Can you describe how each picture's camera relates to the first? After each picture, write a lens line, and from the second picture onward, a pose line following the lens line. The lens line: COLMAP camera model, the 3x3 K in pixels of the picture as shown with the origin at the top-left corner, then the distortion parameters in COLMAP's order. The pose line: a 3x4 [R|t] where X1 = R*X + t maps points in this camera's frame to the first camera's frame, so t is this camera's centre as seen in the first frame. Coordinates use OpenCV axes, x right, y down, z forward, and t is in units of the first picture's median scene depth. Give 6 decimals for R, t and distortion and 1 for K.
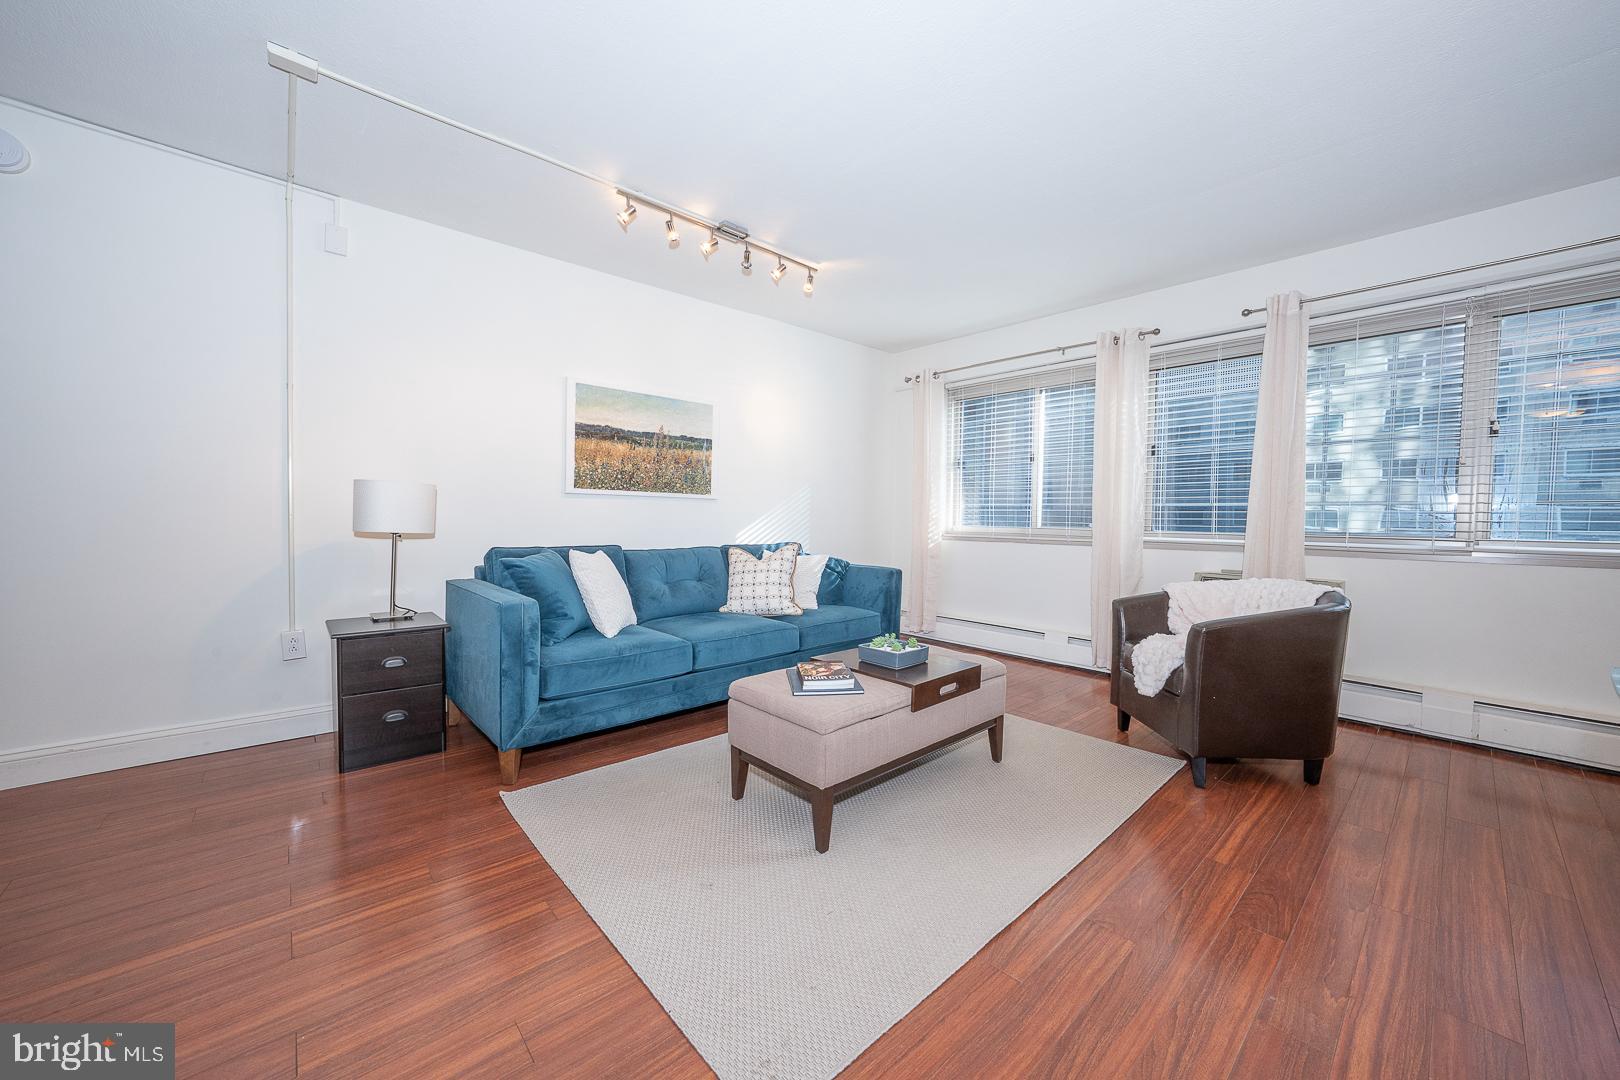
lens RADIAL K [[592.5, 0, 810.0], [0, 592.5, 540.0], [0, 0, 1]] dist [-0.023695, 0.000060]
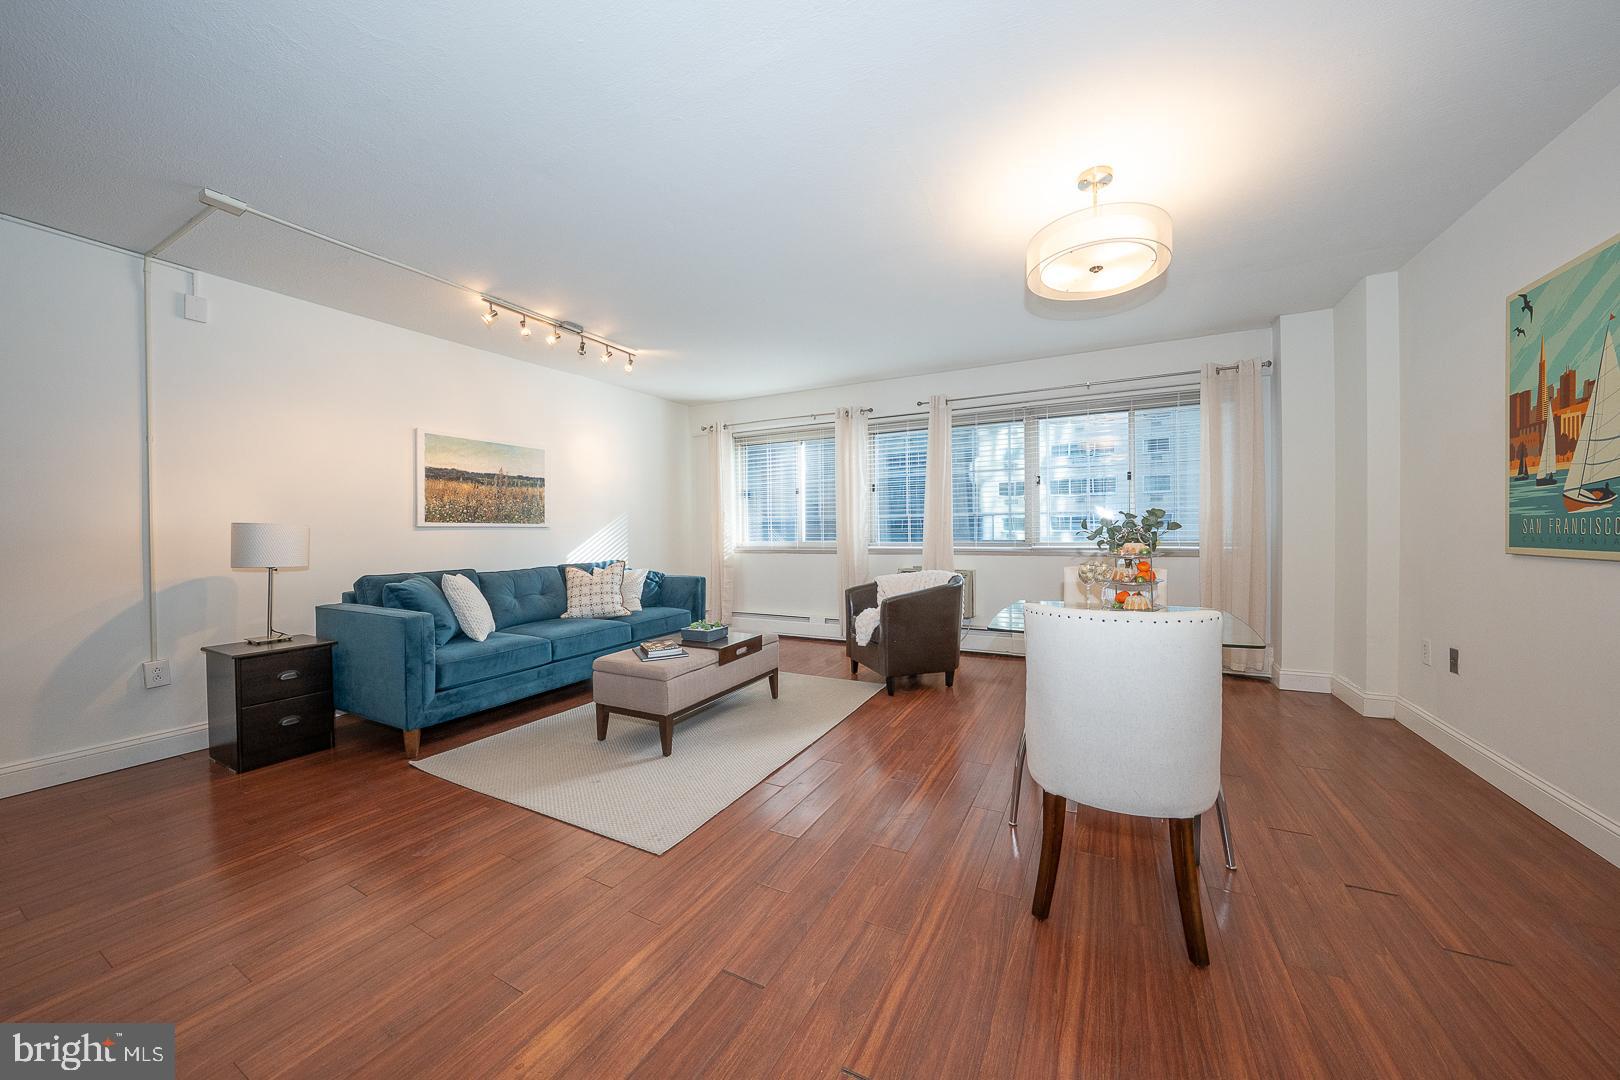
lens RADIAL K [[558.7, 0, 810.0], [0, 558.7, 540.0], [0, 0, 1]] dist [-0.000227, 0.000006]
pose [[0.937228, -0.029791, 0.347441, -0.076378], [0.036972, 0.999217, -0.014056, -0.009355], [-0.346751, 0.026020, 0.937596, -0.342425]]
